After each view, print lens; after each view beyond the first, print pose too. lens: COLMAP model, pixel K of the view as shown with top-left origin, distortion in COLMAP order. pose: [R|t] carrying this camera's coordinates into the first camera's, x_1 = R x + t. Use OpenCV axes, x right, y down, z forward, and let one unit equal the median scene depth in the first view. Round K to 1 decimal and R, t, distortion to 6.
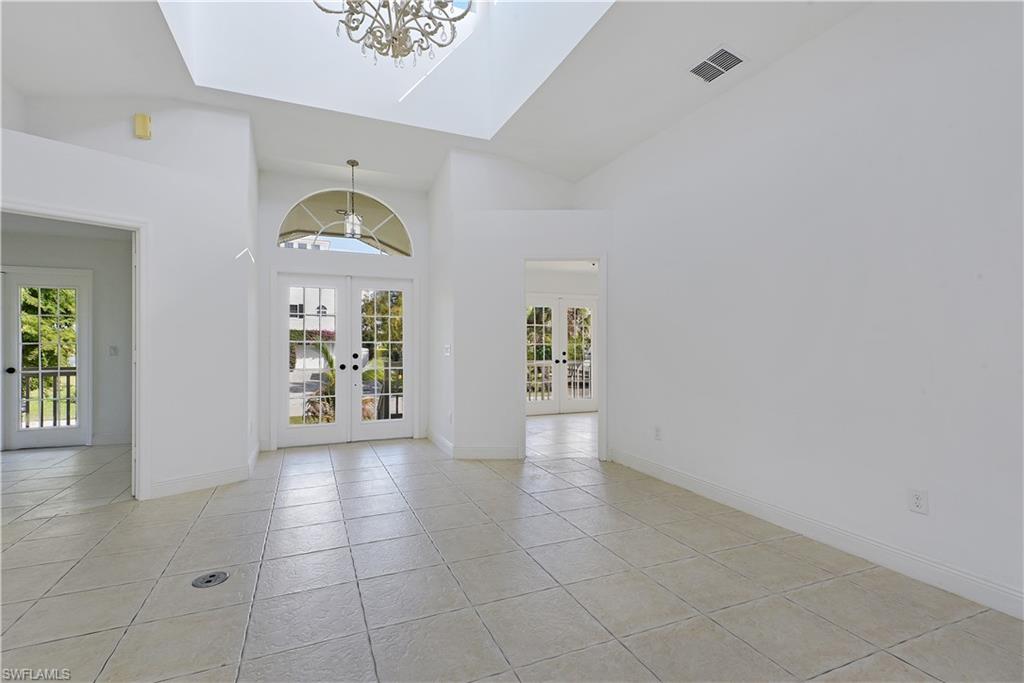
lens RADIAL K [[476.5, 0, 513.5], [0, 476.5, 343.4], [0, 0, 1]] dist [0.017699, -0.000431]
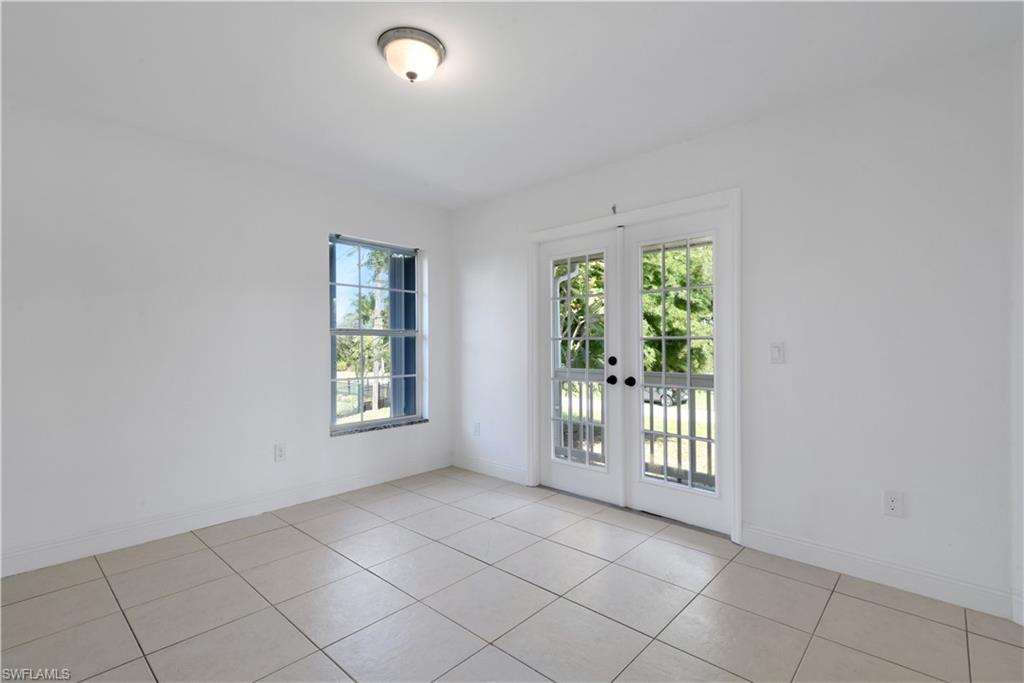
lens RADIAL K [[476.5, 0, 513.5], [0, 476.5, 343.4], [0, 0, 1]] dist [0.017699, -0.000431]
pose [[0.404841, -0.004579, -0.914376, -0.308015], [0.007351, 0.999971, -0.001753, 0.004015], [0.914358, -0.006012, 0.404863, 0.352492]]
